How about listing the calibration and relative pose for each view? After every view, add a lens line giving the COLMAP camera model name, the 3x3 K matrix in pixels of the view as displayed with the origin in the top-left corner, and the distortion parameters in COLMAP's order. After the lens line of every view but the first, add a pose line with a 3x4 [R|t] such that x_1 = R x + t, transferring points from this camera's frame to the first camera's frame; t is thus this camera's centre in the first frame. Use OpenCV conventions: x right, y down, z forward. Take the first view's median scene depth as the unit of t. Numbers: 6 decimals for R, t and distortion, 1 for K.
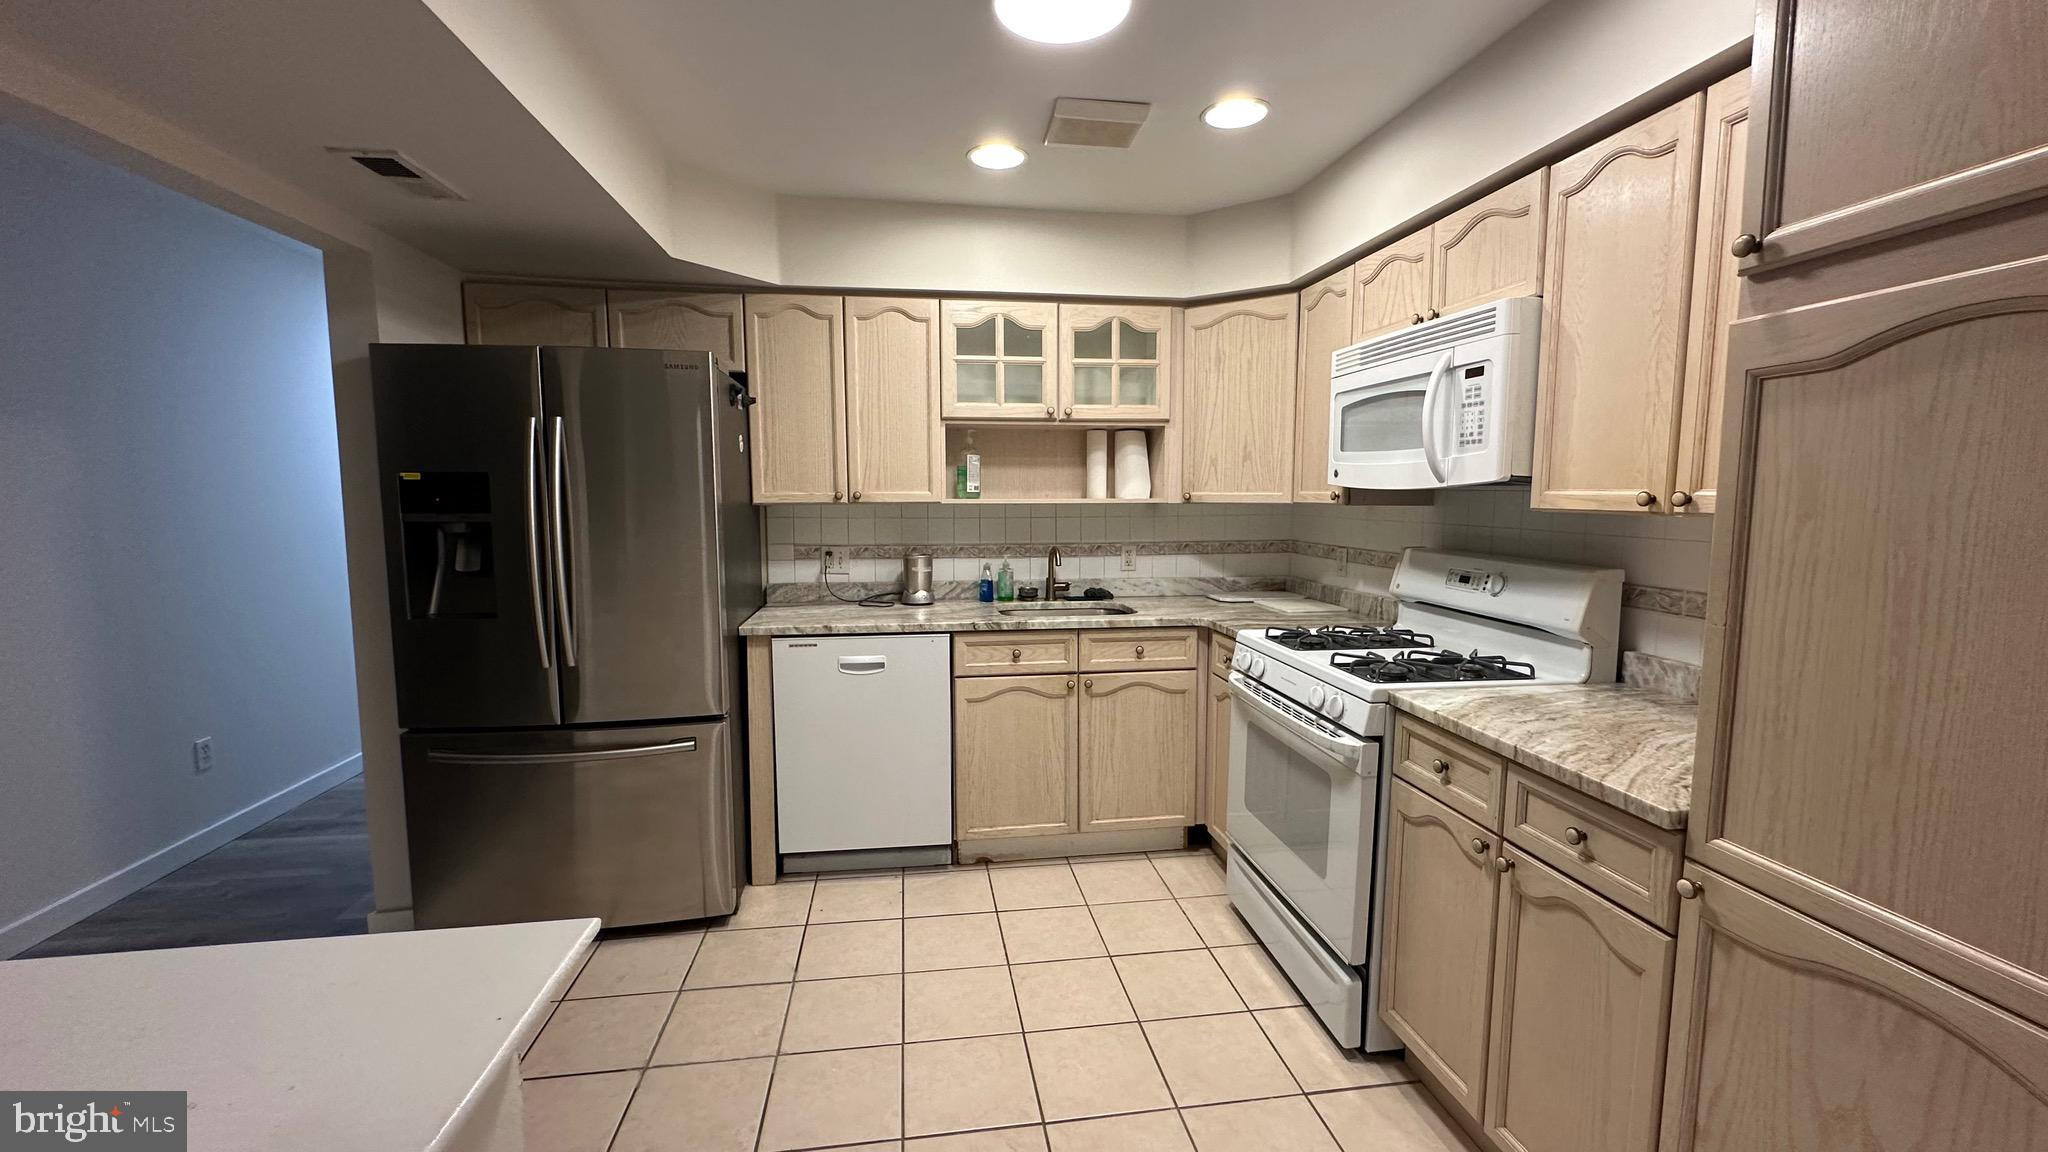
lens RADIAL K [[816.8, 0, 1024.9], [0, 816.8, 576.0], [0, 0, 1]] dist [0.000102, 0.000336]
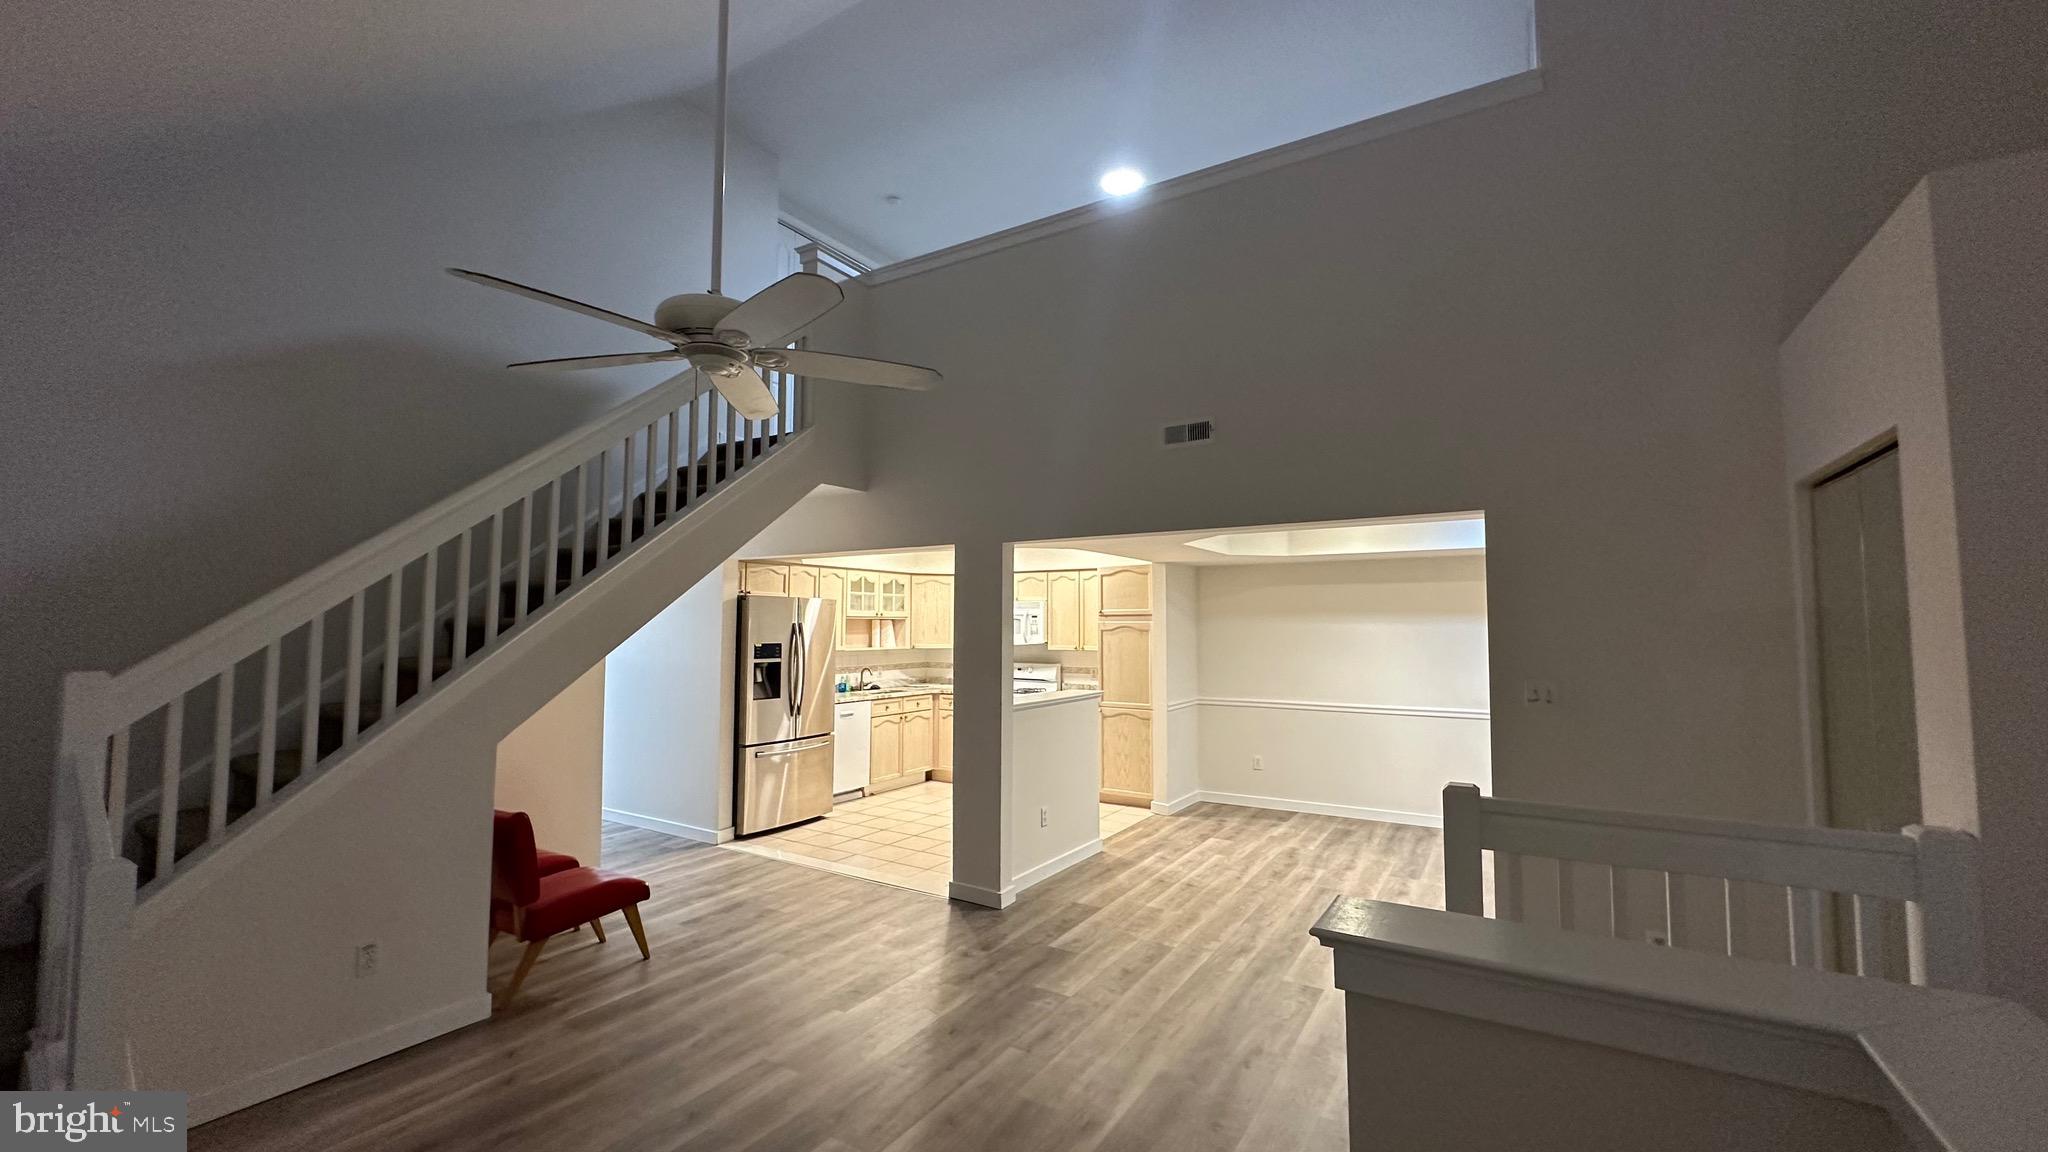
lens RADIAL K [[816.8, 0, 1022.9], [0, 816.8, 570.7], [0, 0, 1]] dist [0.000102, 0.000336]
pose [[0.651332, 0.053625, 0.756896, -1.991627], [0.076046, 0.987864, -0.135429, 0.057194], [-0.754973, 0.145768, 0.639349, -1.235294]]
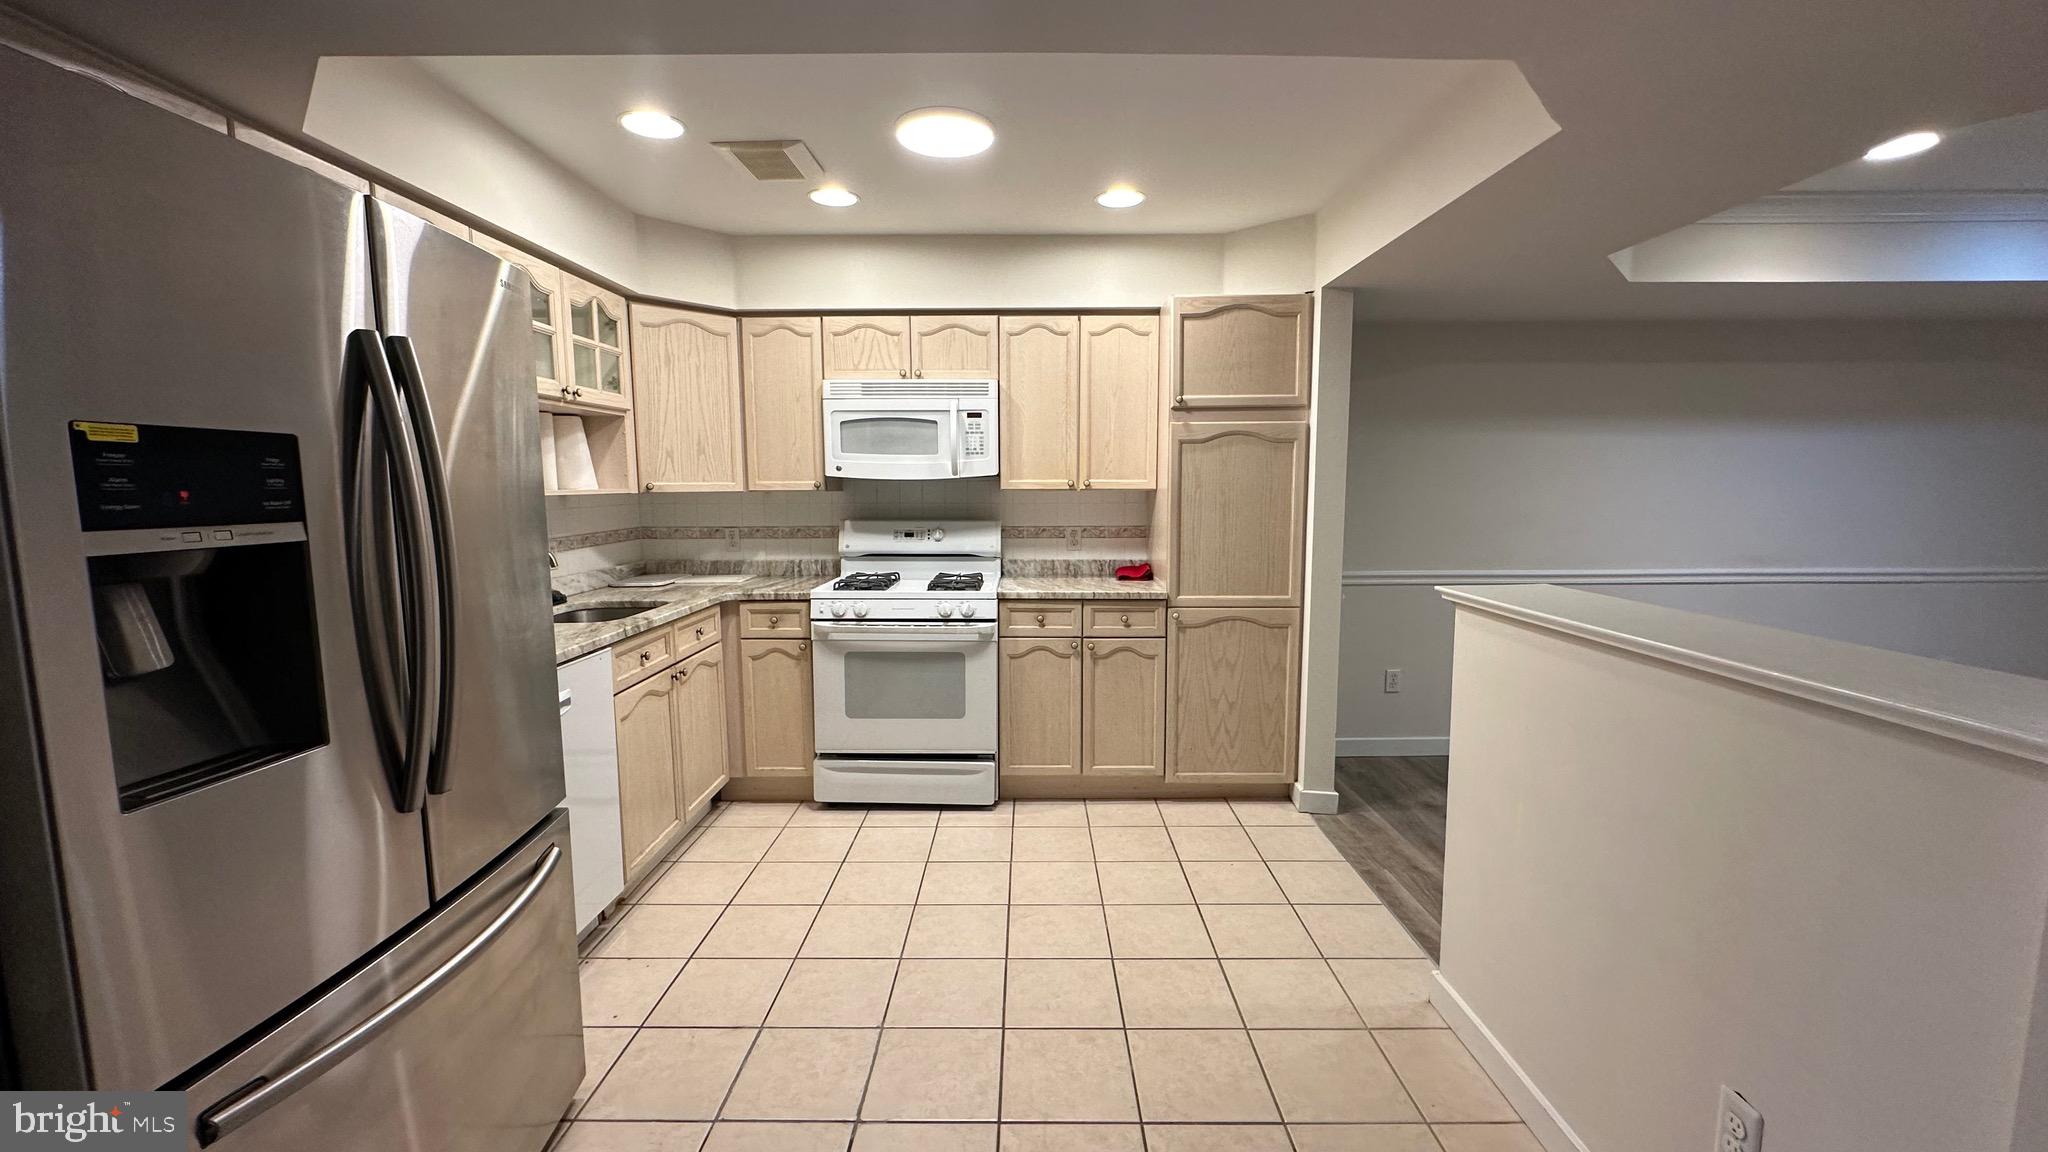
lens RADIAL K [[816.8, 0, 1023.8], [0, 816.8, 575.0], [0, 0, 1]] dist [0.000102, 0.000336]
pose [[0.149604, -0.110117, 0.982595, -0.963371], [0.106325, 0.989808, 0.094737, -0.043332], [-0.983013, 0.090302, 0.159787, 0.480344]]
